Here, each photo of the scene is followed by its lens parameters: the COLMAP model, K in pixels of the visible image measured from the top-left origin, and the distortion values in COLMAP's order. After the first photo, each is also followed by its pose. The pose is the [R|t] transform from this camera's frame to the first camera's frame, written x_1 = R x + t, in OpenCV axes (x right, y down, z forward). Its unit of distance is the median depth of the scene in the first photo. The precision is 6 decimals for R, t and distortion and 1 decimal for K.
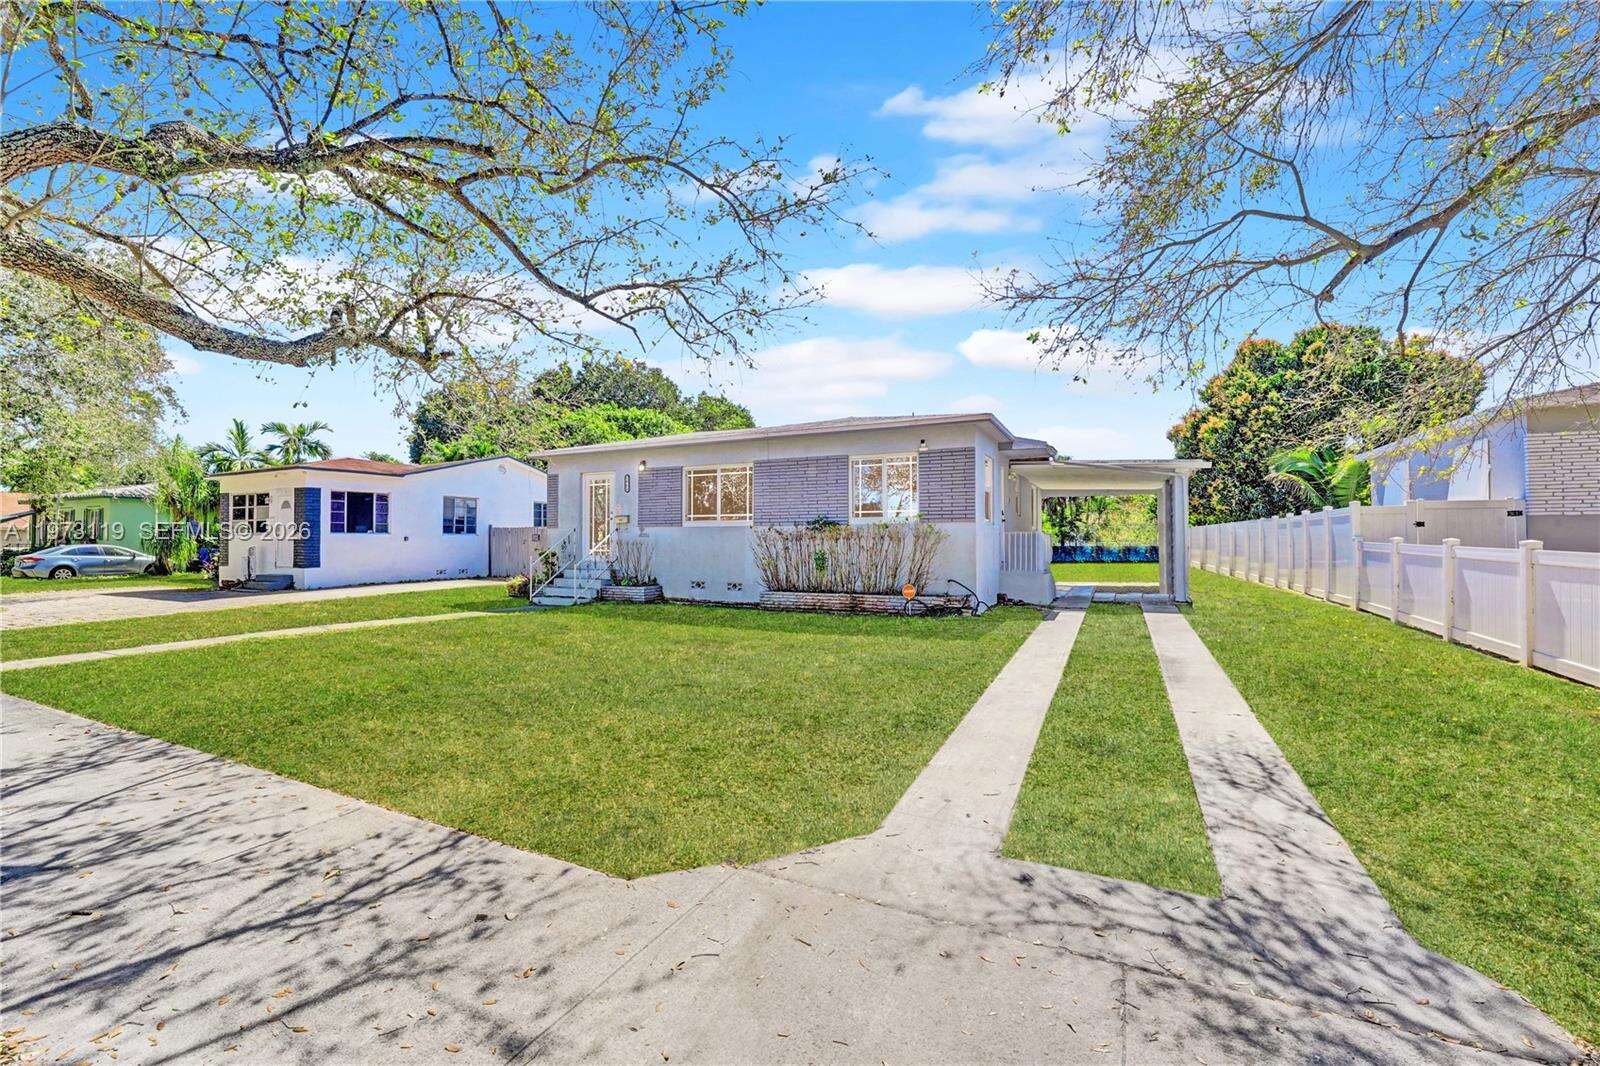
lens RADIAL K [[655.2, 0, 794.9], [0, 655.2, 534.4], [0, 0, 1]] dist [-0.023395, 0.000838]
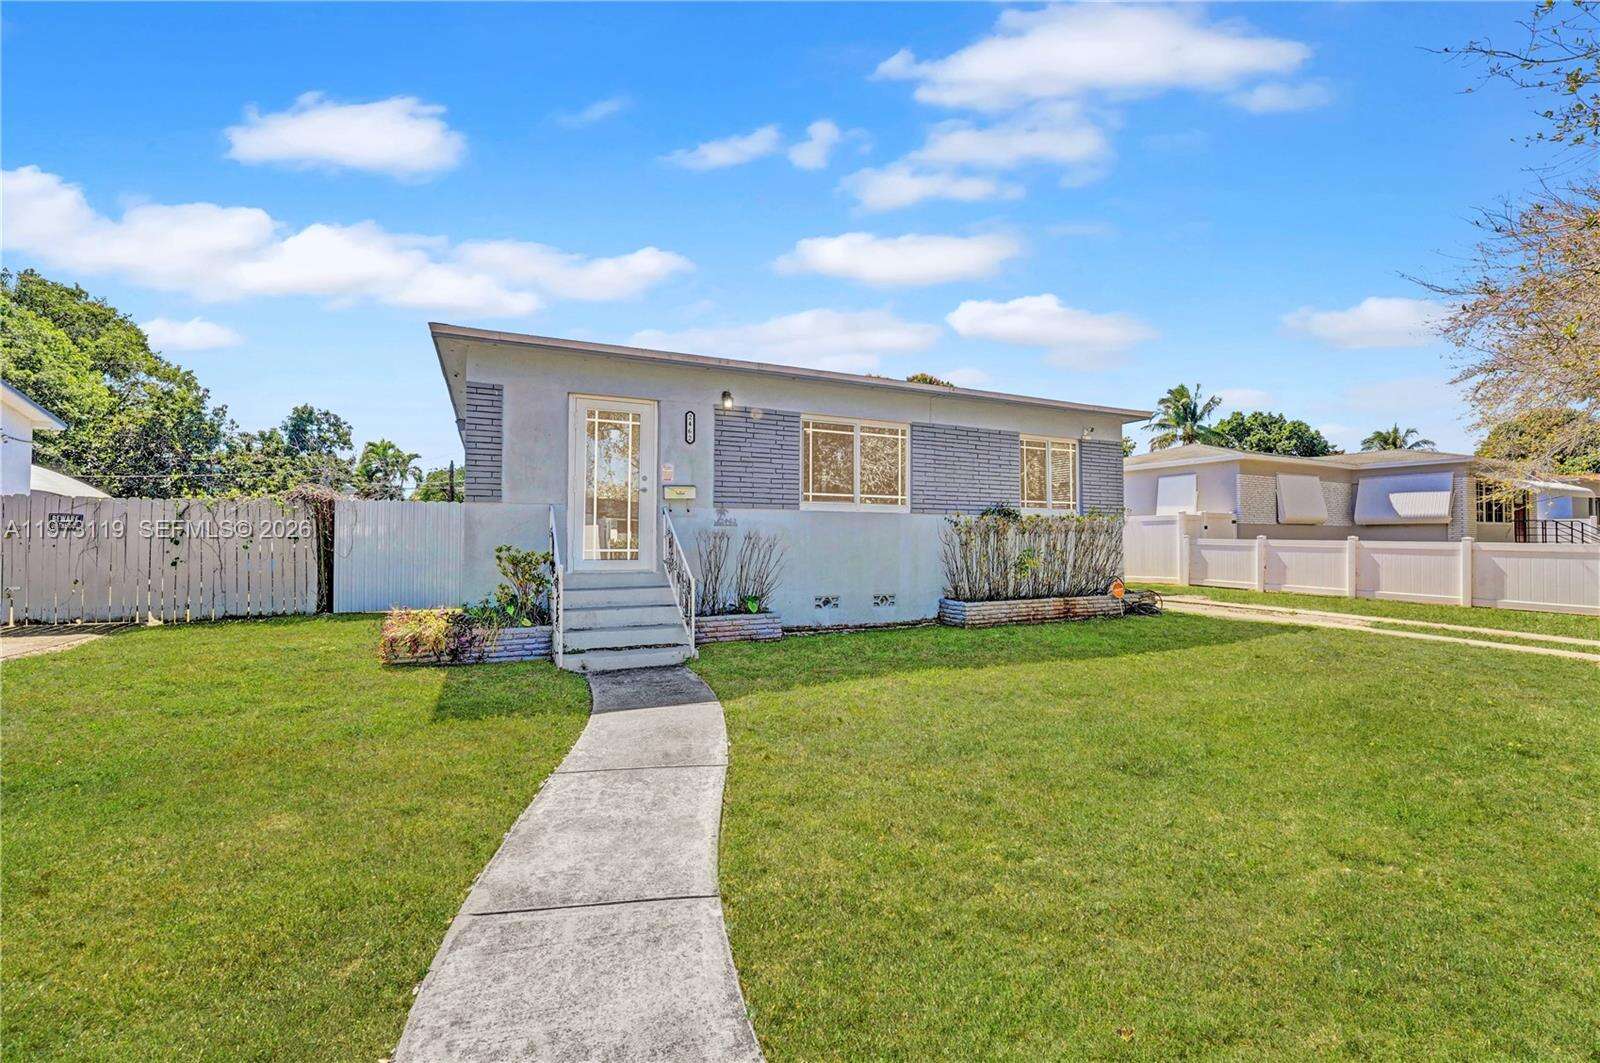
lens RADIAL K [[655.2, 0, 794.9], [0, 655.2, 532.9], [0, 0, 1]] dist [-0.023395, 0.000838]
pose [[0.626740, 0.008360, 0.779183, -0.687270], [-0.014421, 0.999896, 0.000871, 0.009599], [-0.779095, -0.011783, 0.626795, 0.642699]]
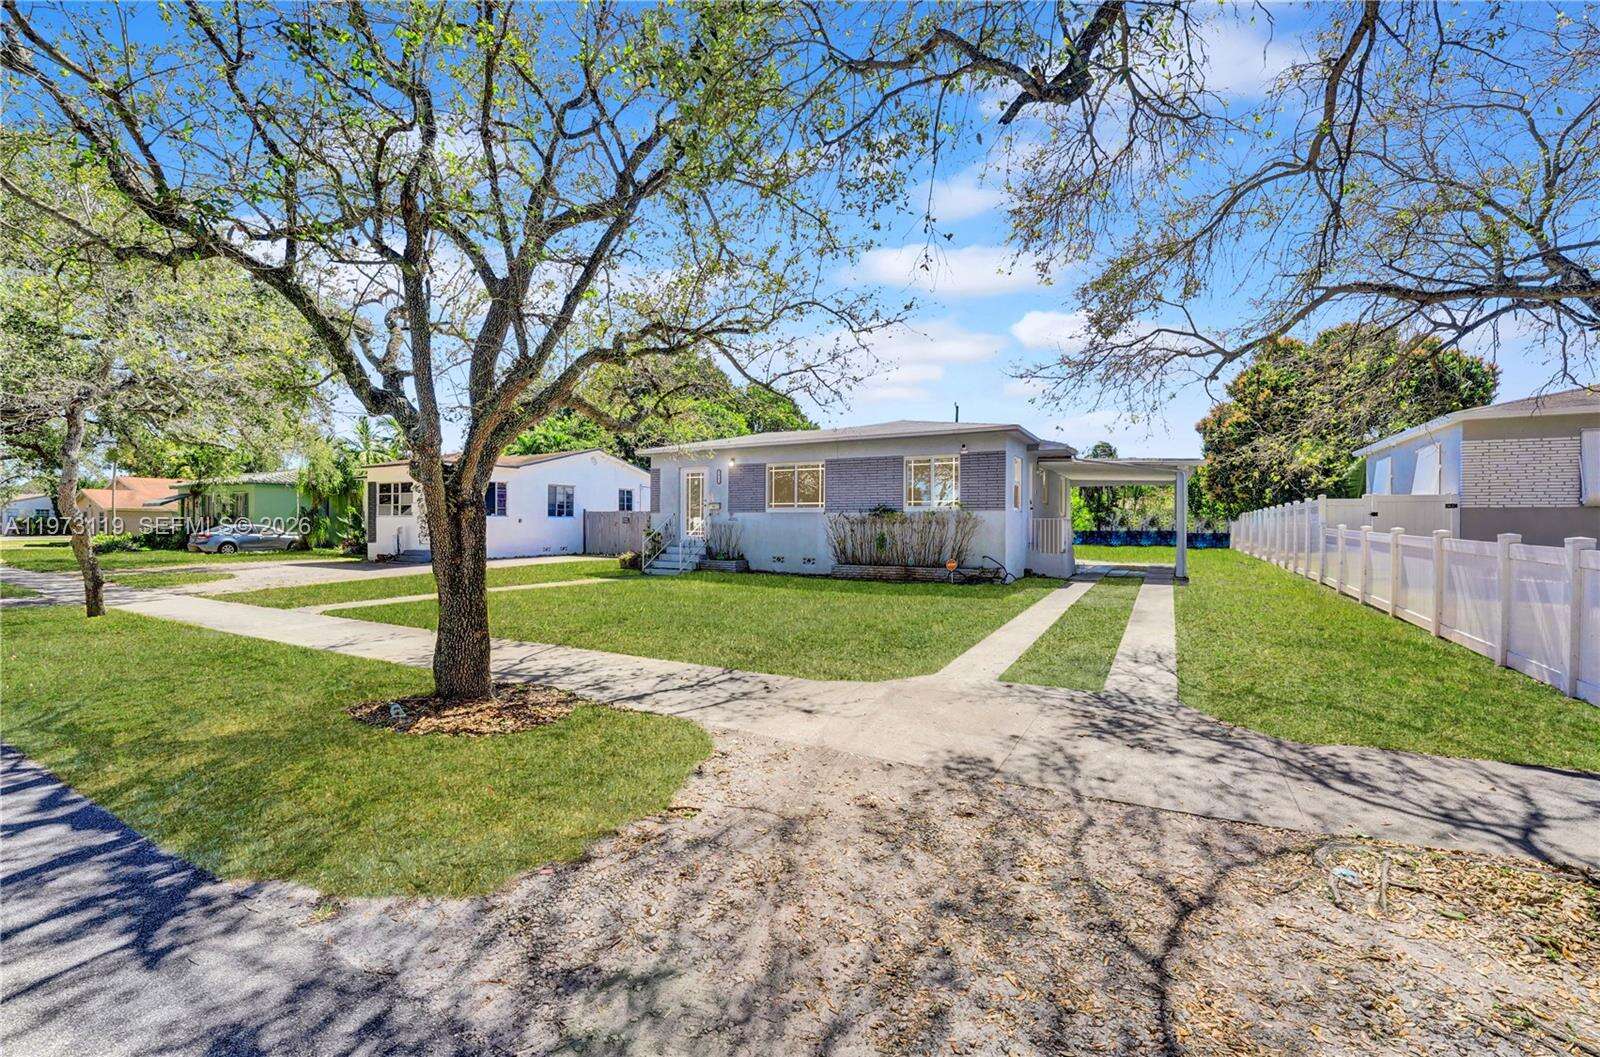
lens RADIAL K [[655.2, 0, 794.9], [0, 655.2, 529.9], [0, 0, 1]] dist [-0.023395, 0.000838]
pose [[0.998208, 0.006339, -0.059505, -0.045011], [-0.005198, 0.999800, 0.019299, -0.002874], [0.059616, -0.018955, 0.998041, -0.237218]]
